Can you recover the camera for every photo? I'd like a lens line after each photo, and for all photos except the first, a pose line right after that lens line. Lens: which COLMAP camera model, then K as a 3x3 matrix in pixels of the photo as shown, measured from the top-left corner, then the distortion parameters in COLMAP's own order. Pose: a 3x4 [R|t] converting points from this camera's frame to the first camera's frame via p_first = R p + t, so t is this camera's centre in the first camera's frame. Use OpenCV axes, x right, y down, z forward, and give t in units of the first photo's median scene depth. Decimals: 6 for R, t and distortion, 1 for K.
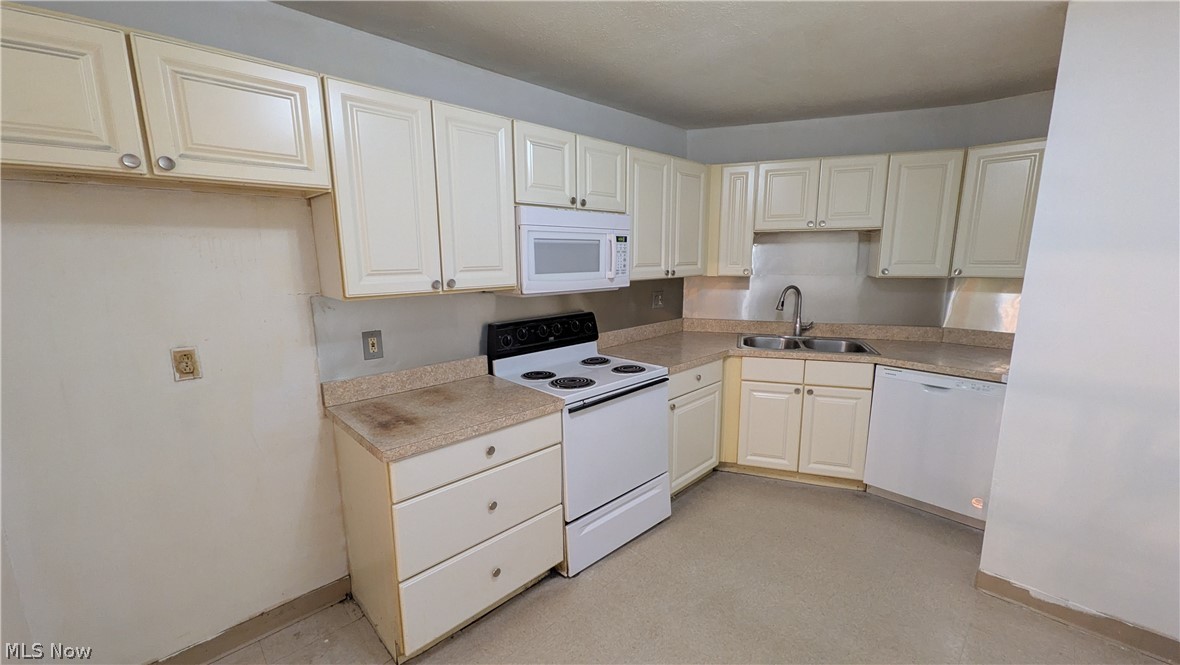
lens RADIAL K [[461.8, 0, 590.7], [0, 461.8, 332.1], [0, 0, 1]] dist [0.005662, -0.000057]
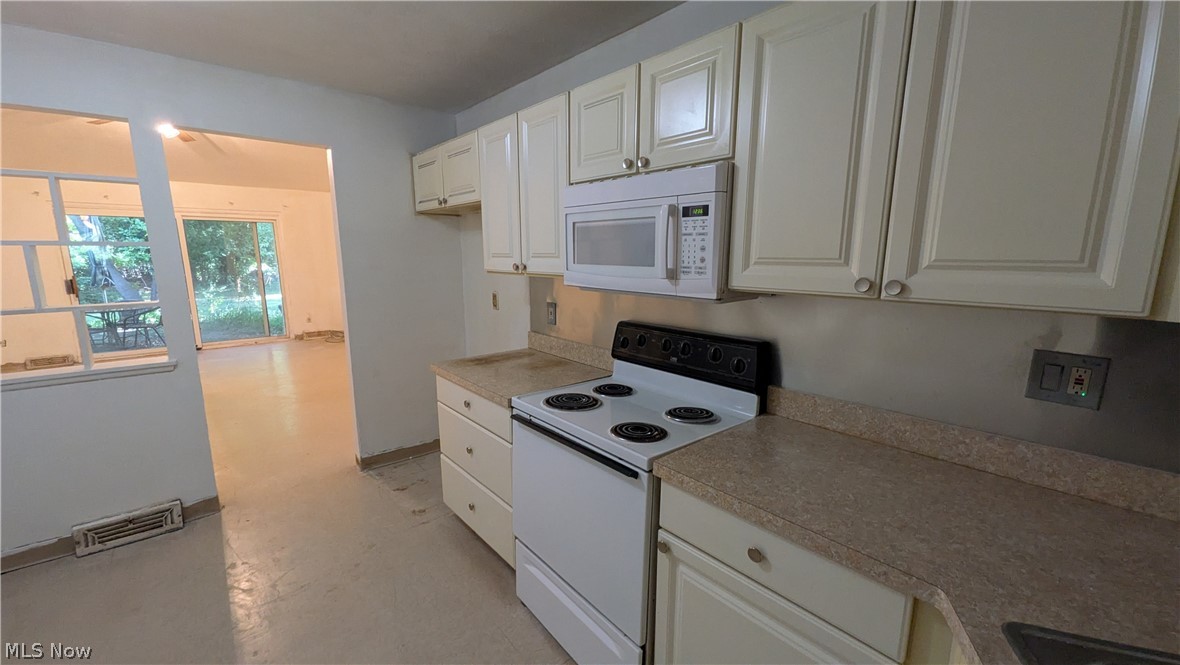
lens RADIAL K [[461.8, 0, 585.5], [0, 461.8, 336.5], [0, 0, 1]] dist [0.005662, -0.000057]
pose [[-0.060297, 0.187334, -0.980444, 0.688895], [-0.166185, 0.966638, 0.194917, -0.152197], [0.984249, 0.174688, -0.027153, 0.975887]]
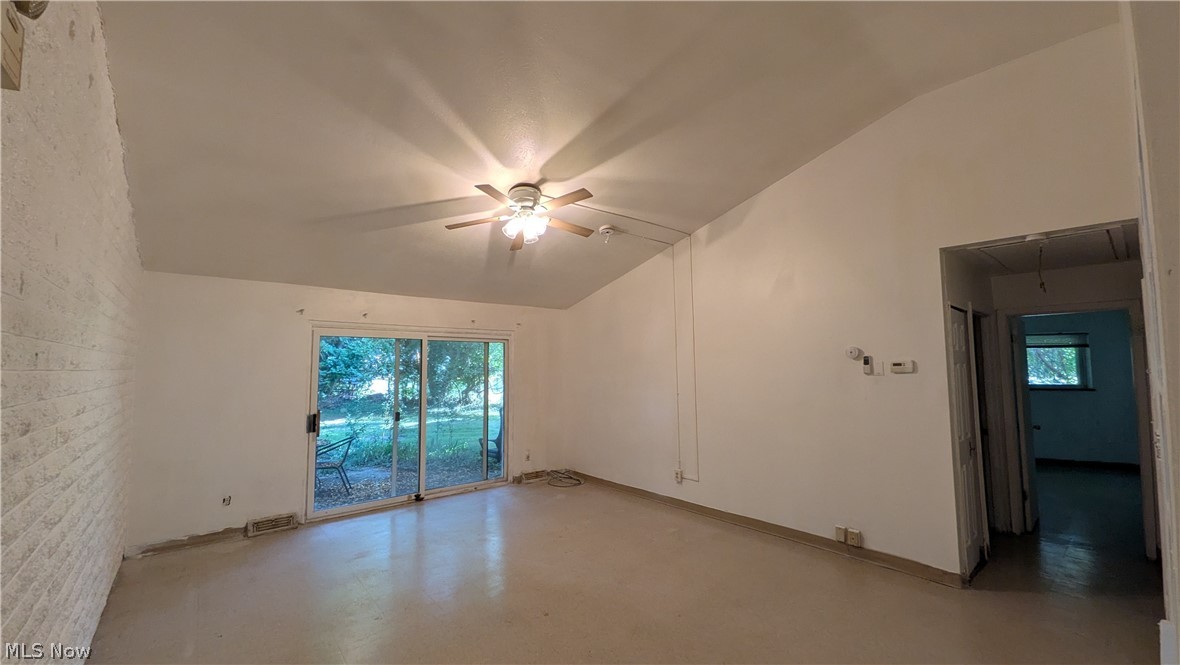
lens RADIAL K [[461.8, 0, 592.7], [0, 461.8, 333.6], [0, 0, 1]] dist [0.005662, -0.000057]
pose [[-0.067047, -0.058114, -0.996056, 0.587634], [-0.168788, 0.984575, -0.046082, -0.103596], [0.983369, 0.165032, -0.075822, 0.590500]]
